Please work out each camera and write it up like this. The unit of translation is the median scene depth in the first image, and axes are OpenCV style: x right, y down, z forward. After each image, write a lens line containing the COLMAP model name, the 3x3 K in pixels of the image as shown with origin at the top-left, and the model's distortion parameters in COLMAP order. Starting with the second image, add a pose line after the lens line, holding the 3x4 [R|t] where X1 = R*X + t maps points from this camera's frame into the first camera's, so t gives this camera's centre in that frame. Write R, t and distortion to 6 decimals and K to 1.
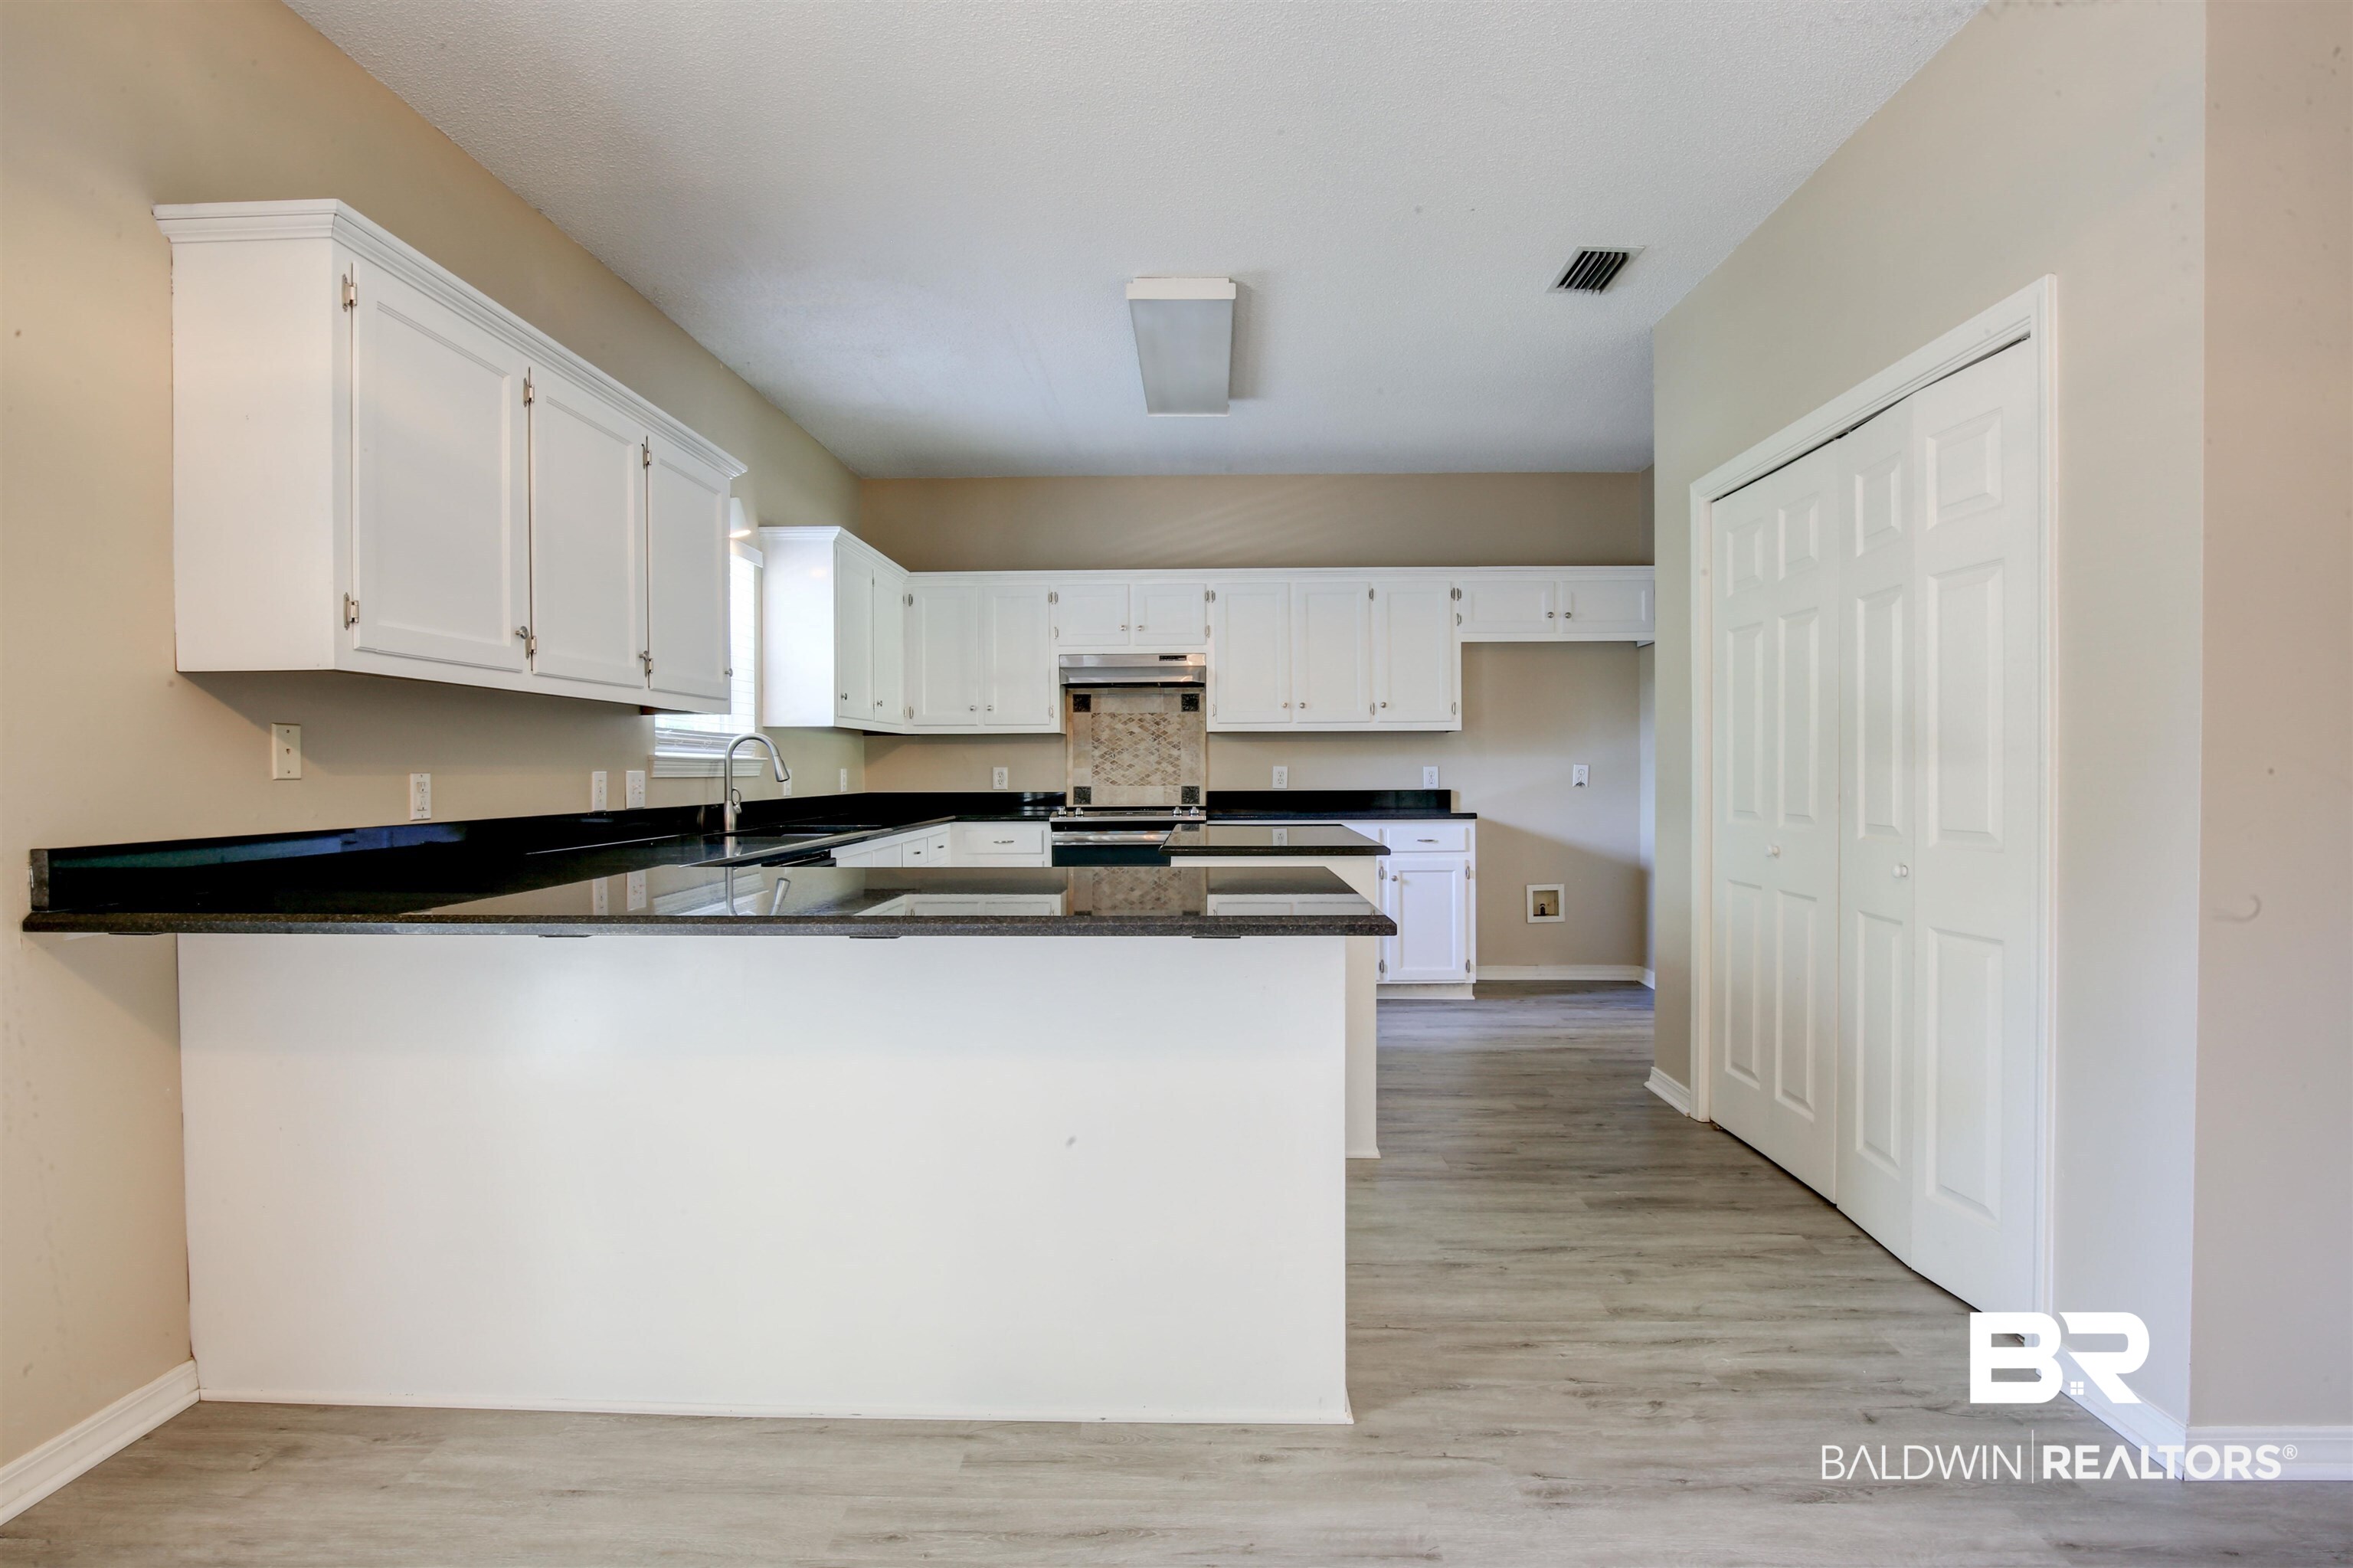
lens RADIAL K [[1159.6, 0, 1176.5], [0, 1159.6, 784.0], [0, 0, 1]] dist [-0.022811, 0.001220]
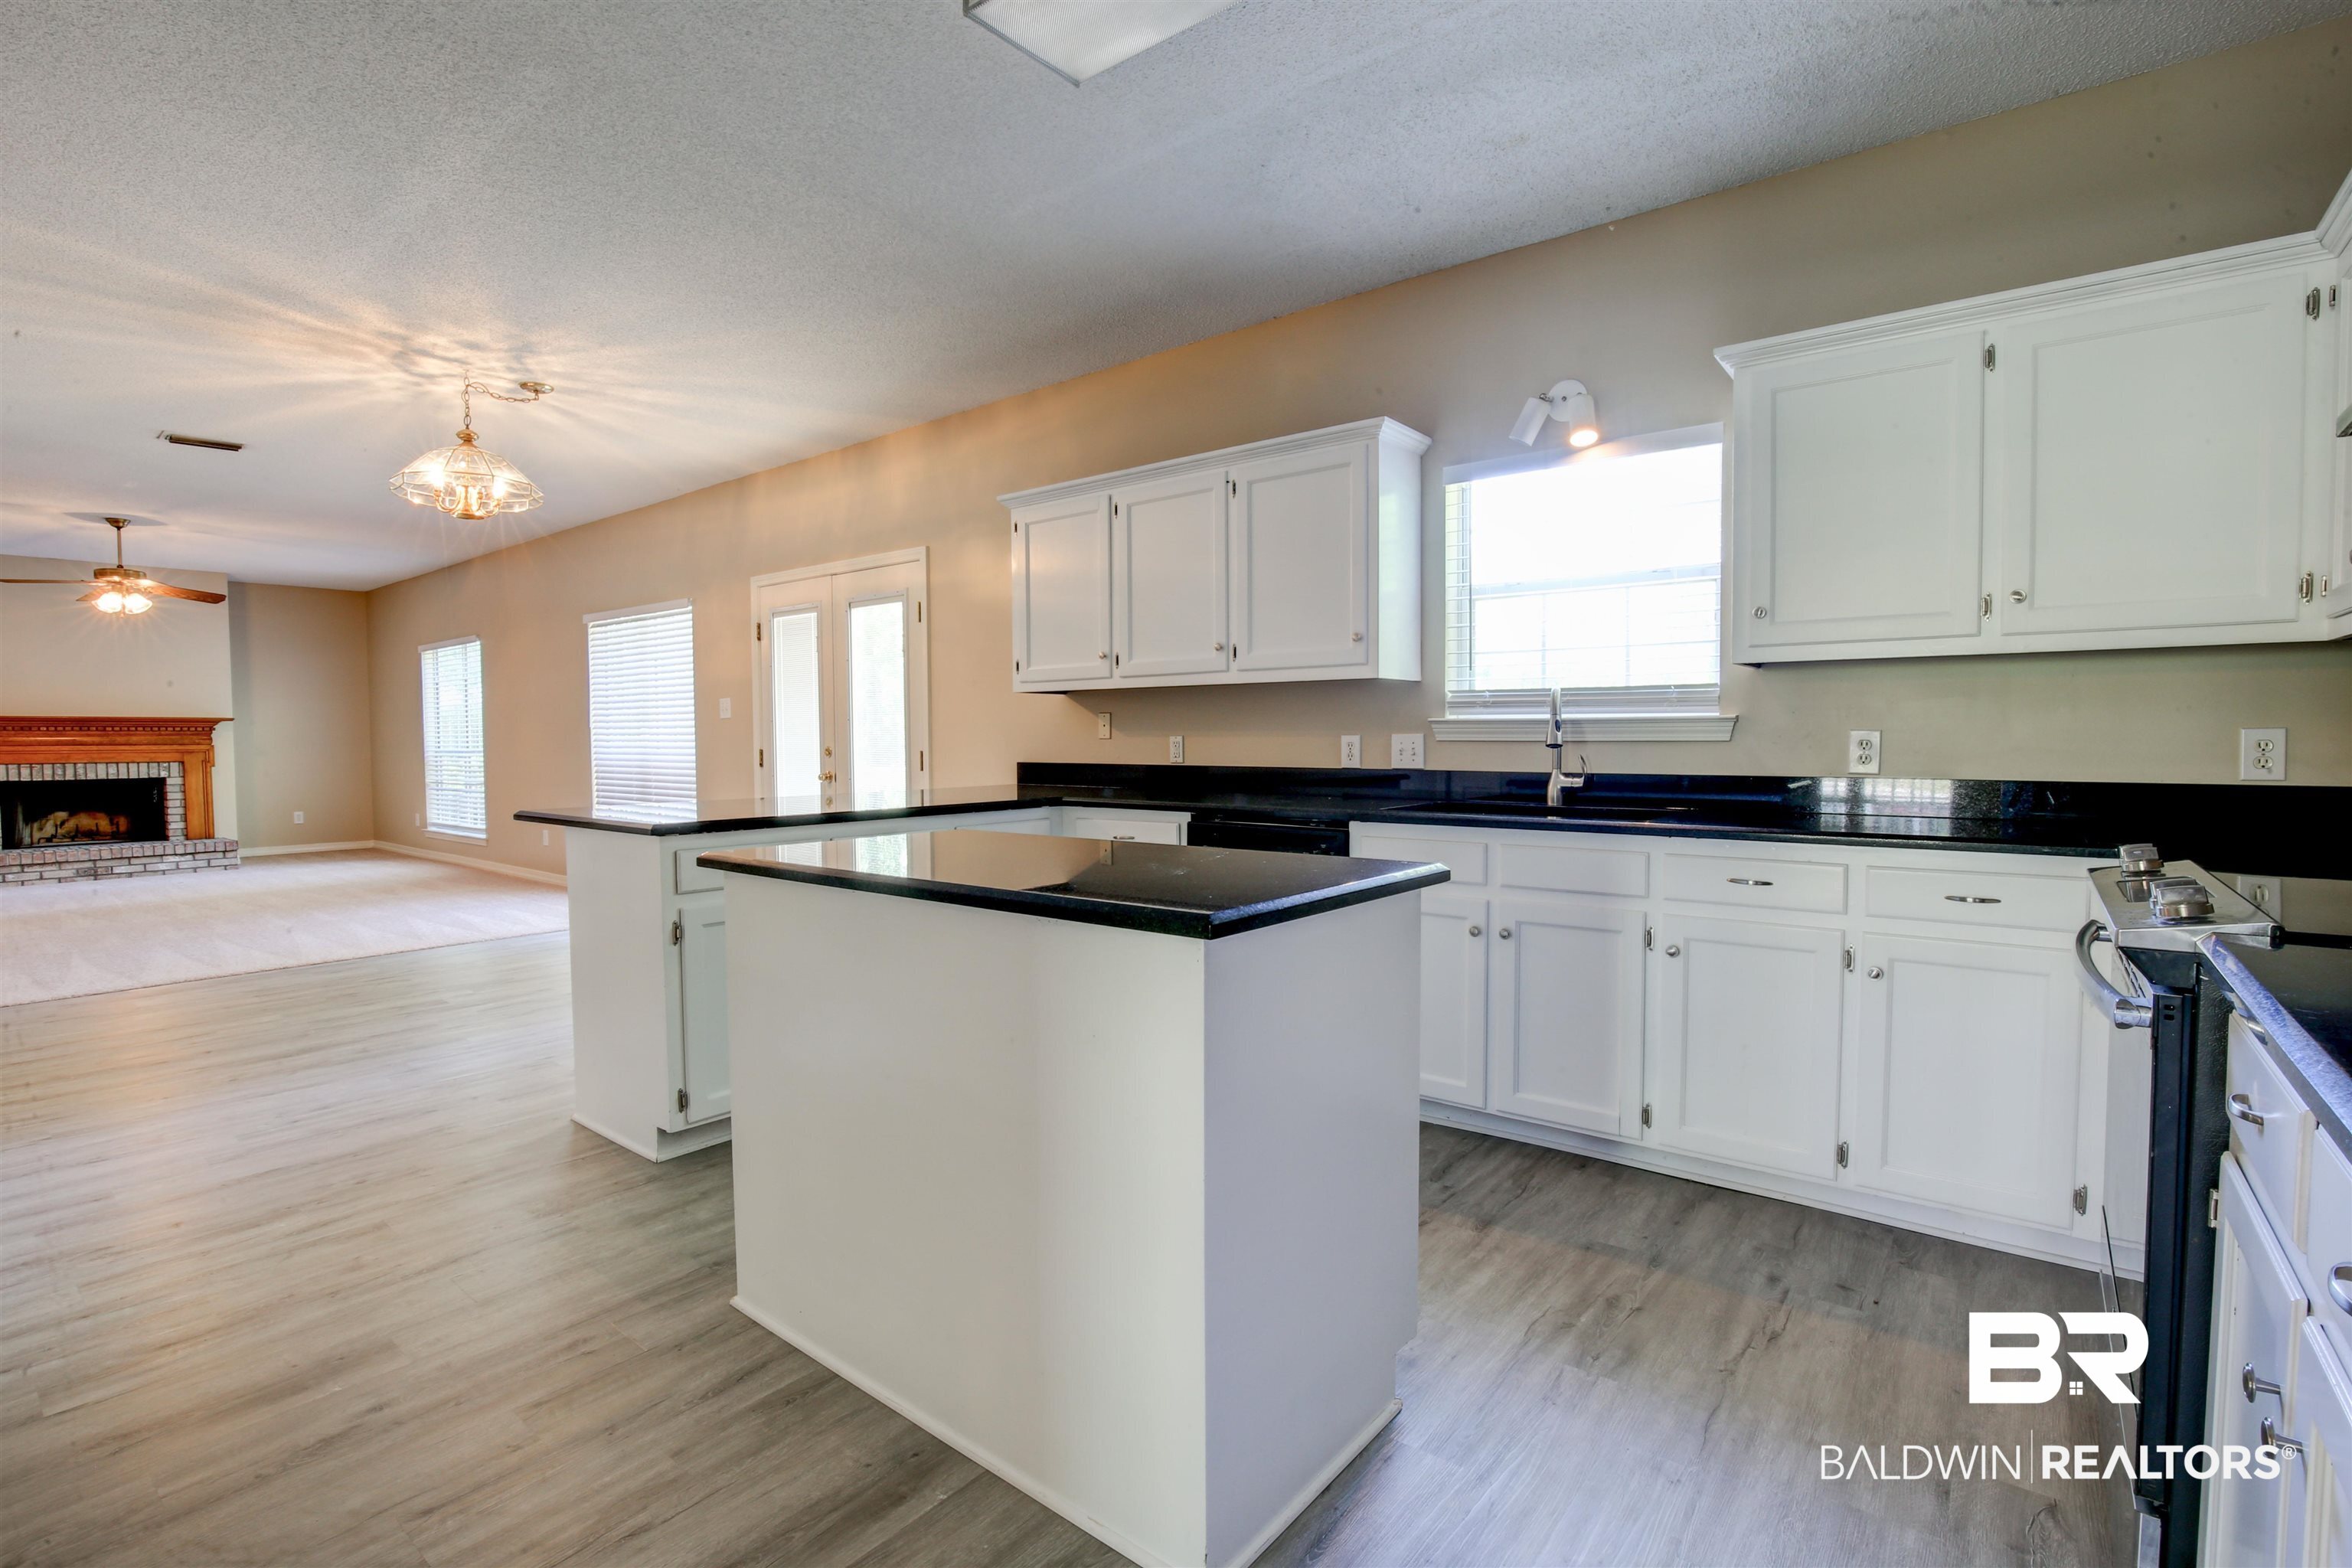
lens RADIAL K [[1080.5, 0, 1176.0], [0, 1080.5, 784.0], [0, 0, 1]] dist [-0.042086, 0.006674]
pose [[-0.603321, 0.039797, -0.796505, 0.353600], [-0.005550, 0.998520, 0.054094, -0.013792], [0.797479, 0.037057, -0.602208, 1.101436]]
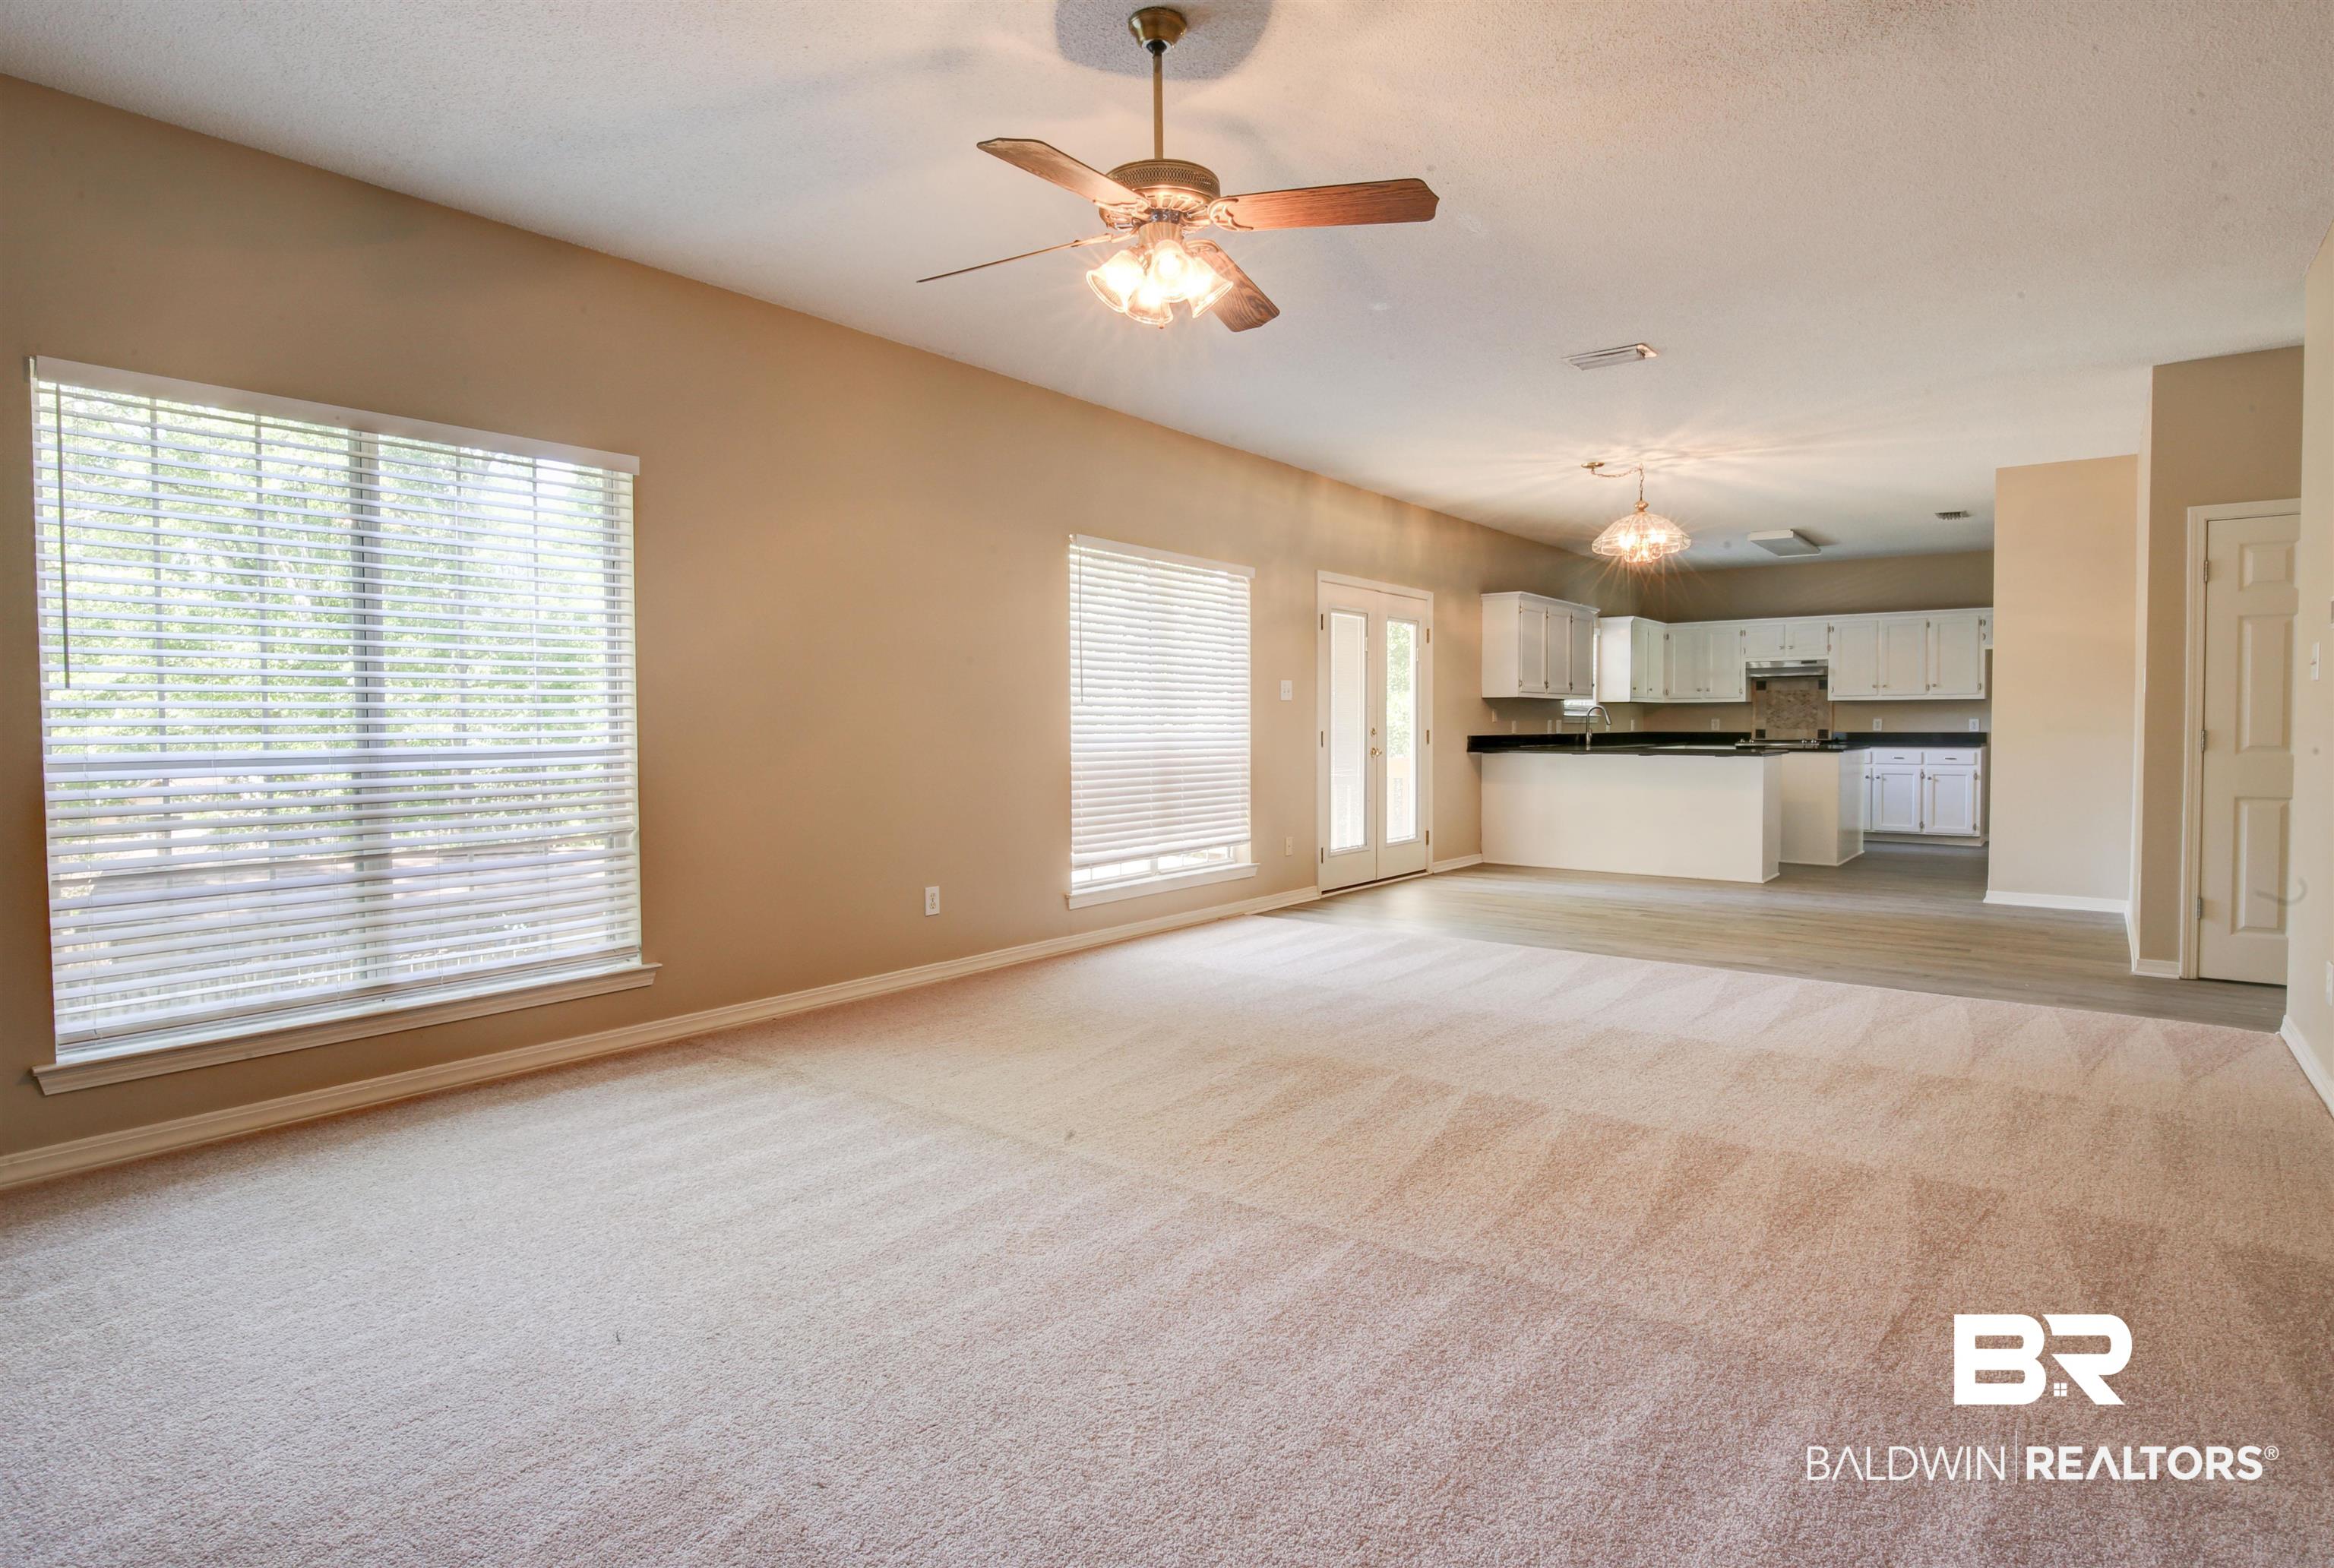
lens RADIAL K [[1203.7, 0, 1175.0], [0, 1203.7, 760.3], [0, 0, 1]] dist [-0.035796, 0.000227]
pose [[0.803081, 0.019511, -0.595550, 0.401983], [-0.008207, 0.999731, 0.021686, 0.023309], [0.595813, -0.012528, 0.803026, -1.466094]]
